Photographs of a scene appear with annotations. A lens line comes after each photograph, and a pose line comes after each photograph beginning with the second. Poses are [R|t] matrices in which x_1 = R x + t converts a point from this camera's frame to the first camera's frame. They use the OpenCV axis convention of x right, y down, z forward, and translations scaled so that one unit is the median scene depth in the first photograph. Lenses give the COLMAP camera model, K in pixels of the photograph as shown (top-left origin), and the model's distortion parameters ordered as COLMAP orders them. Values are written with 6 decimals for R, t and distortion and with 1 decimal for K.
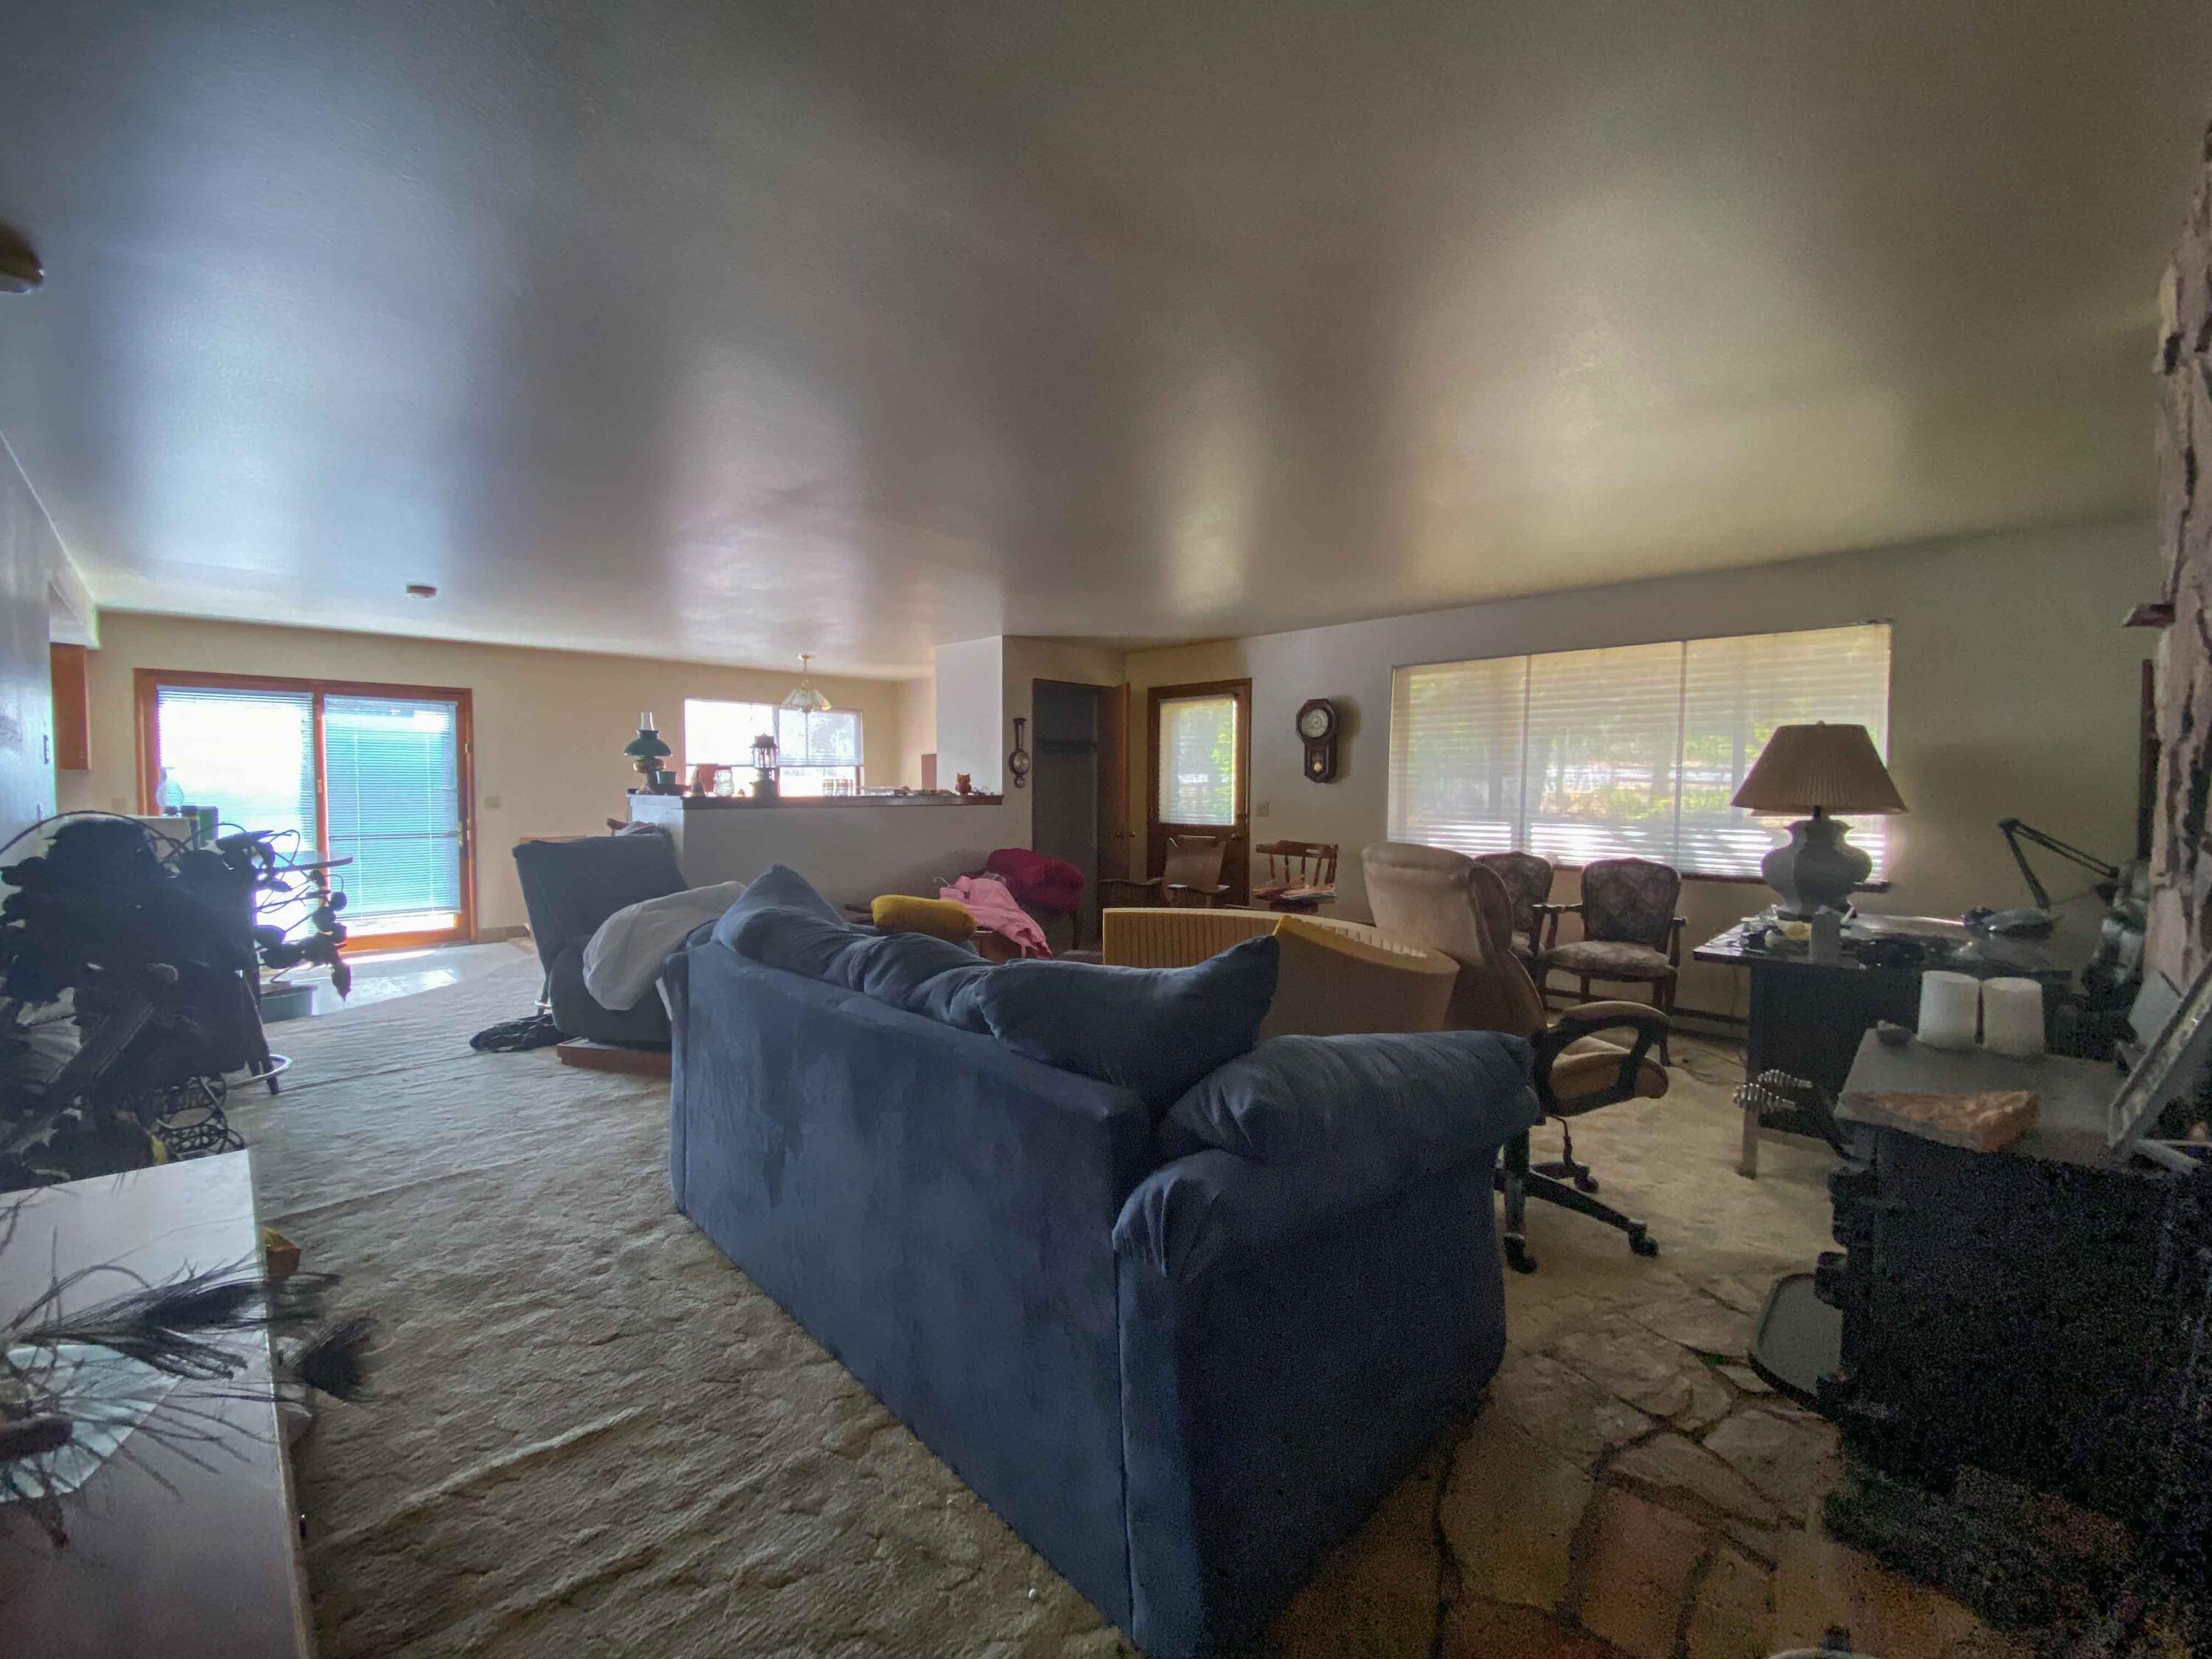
lens RADIAL K [[901.6, 0, 1105.9], [0, 901.6, 824.1], [0, 0, 1]] dist [-0.001416, -0.000361]
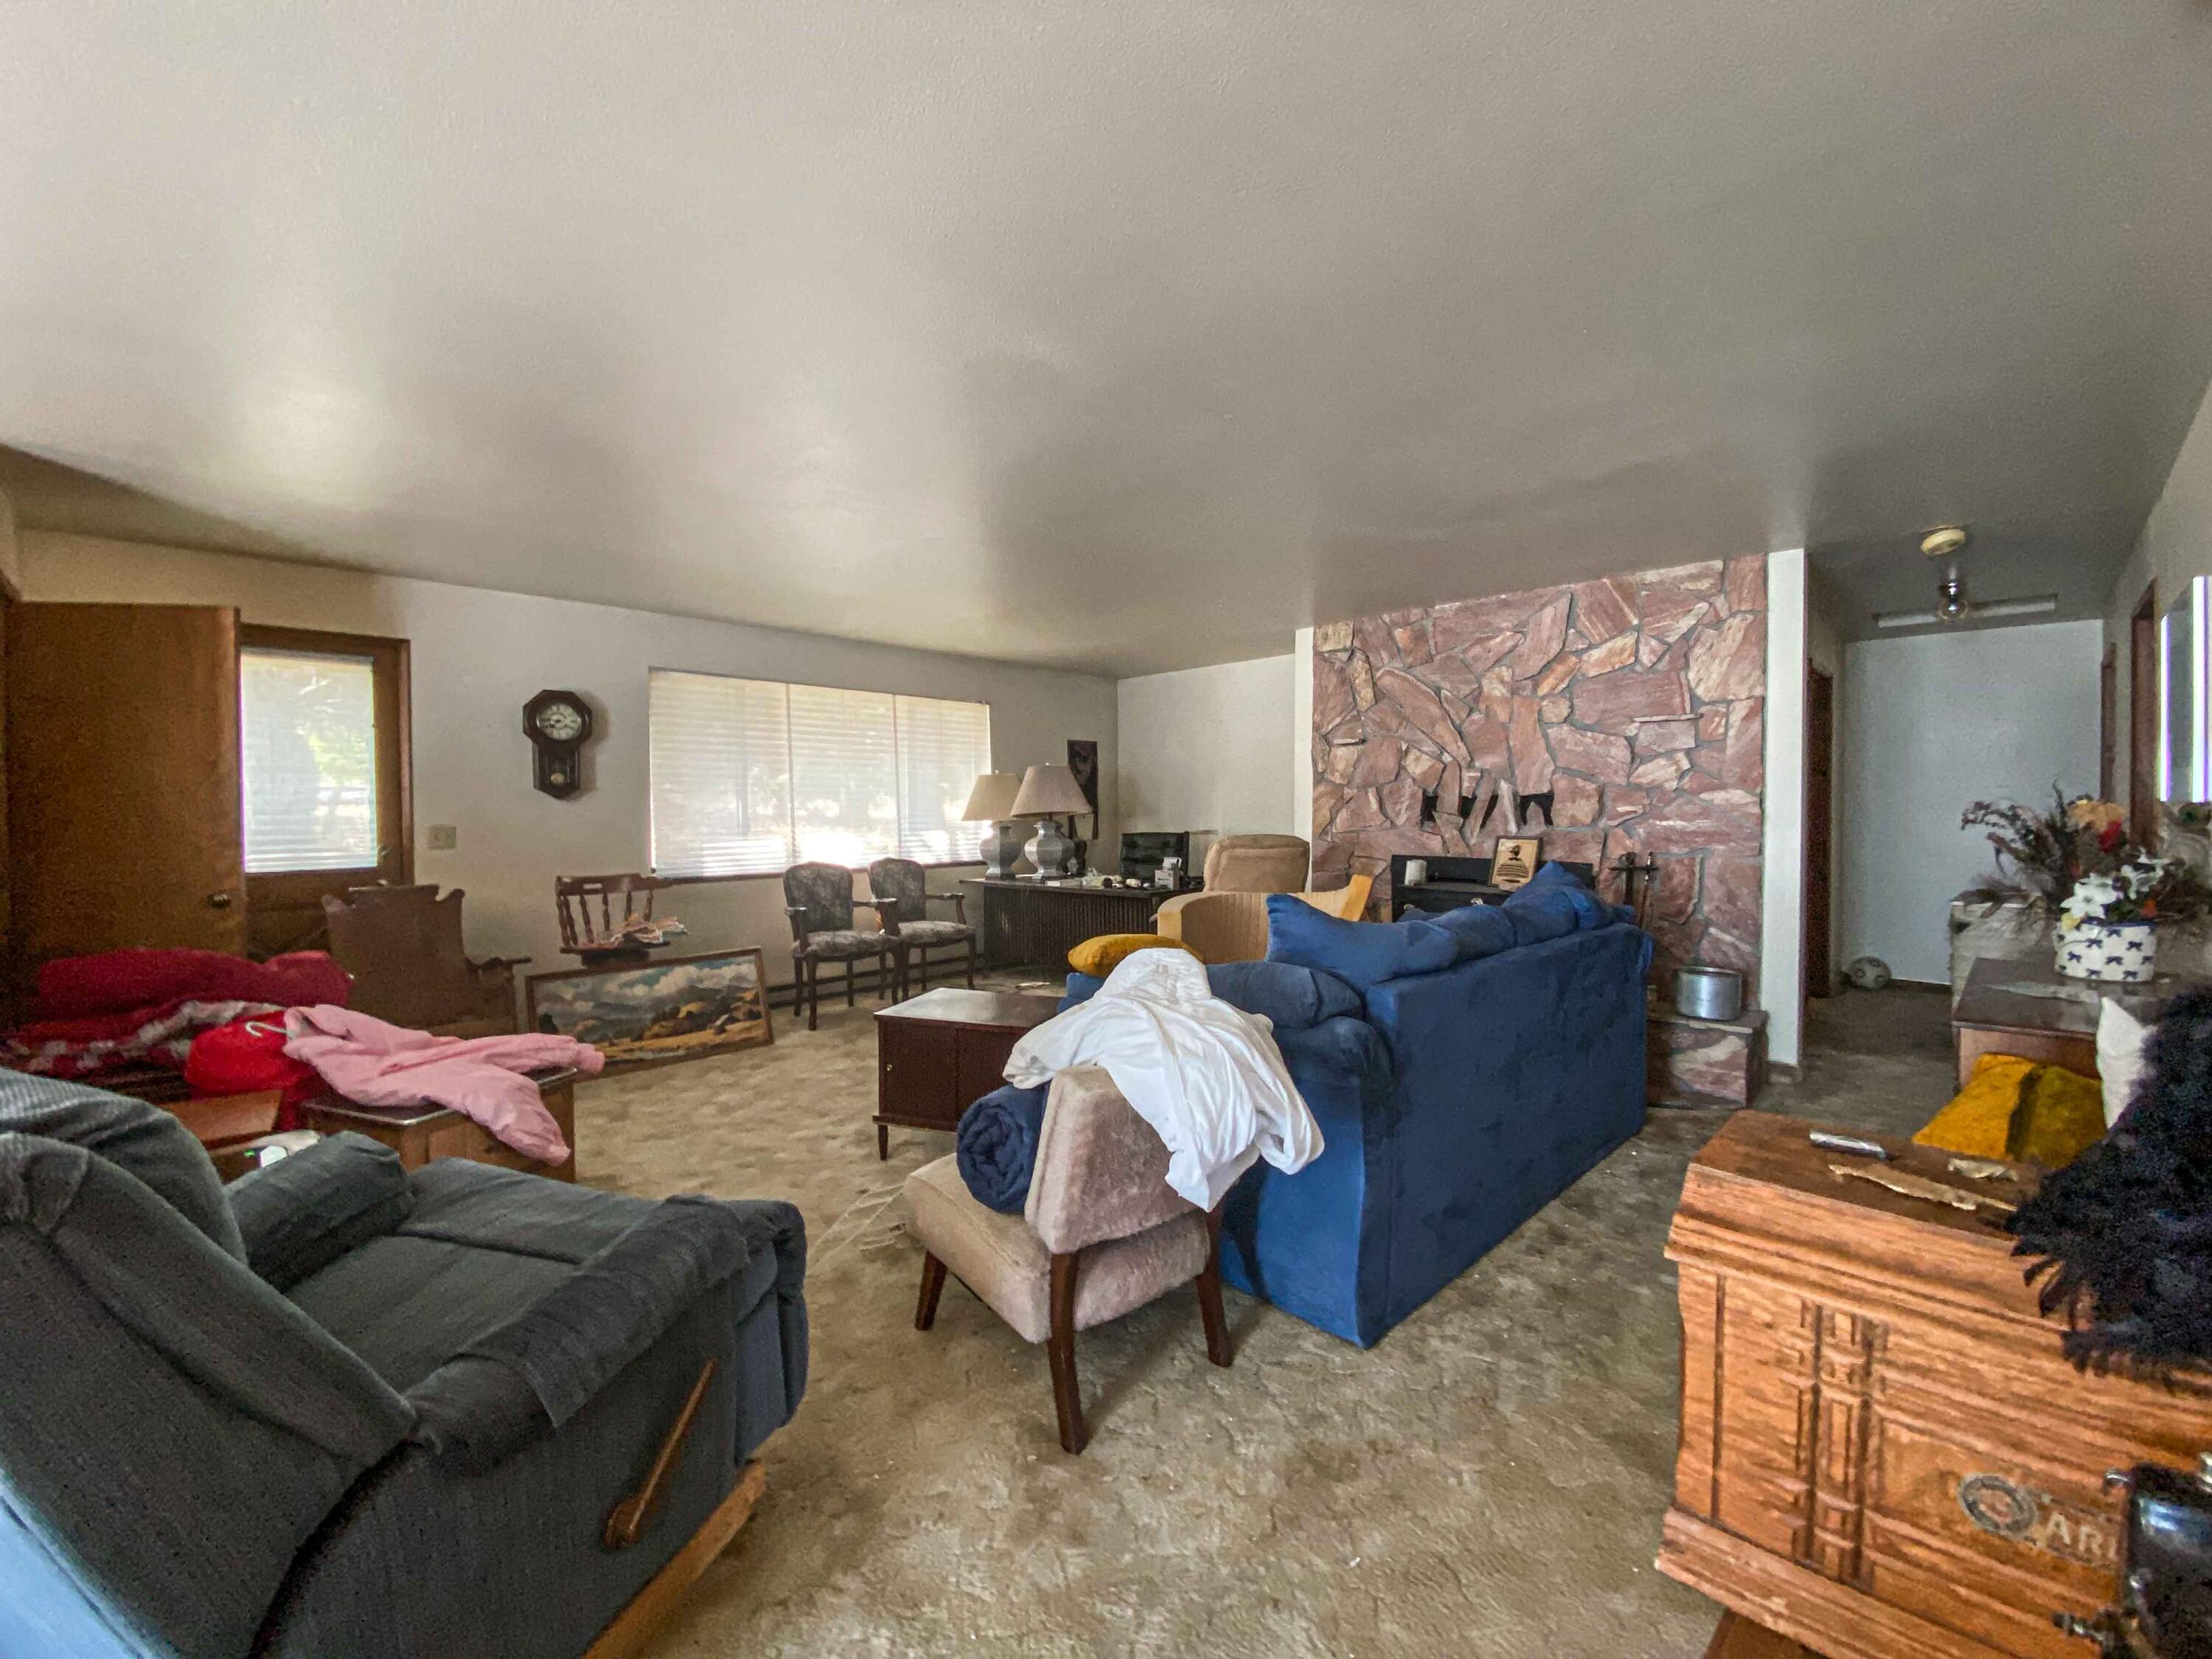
lens RADIAL K [[901.6, 0, 1105.9], [0, 901.6, 824.1], [0, 0, 1]] dist [-0.001416, -0.000361]
pose [[0.004956, -0.027616, 0.999606, -0.546189], [0.042405, 0.998725, 0.027382, -0.025214], [-0.999088, 0.042253, 0.006121, 0.525824]]
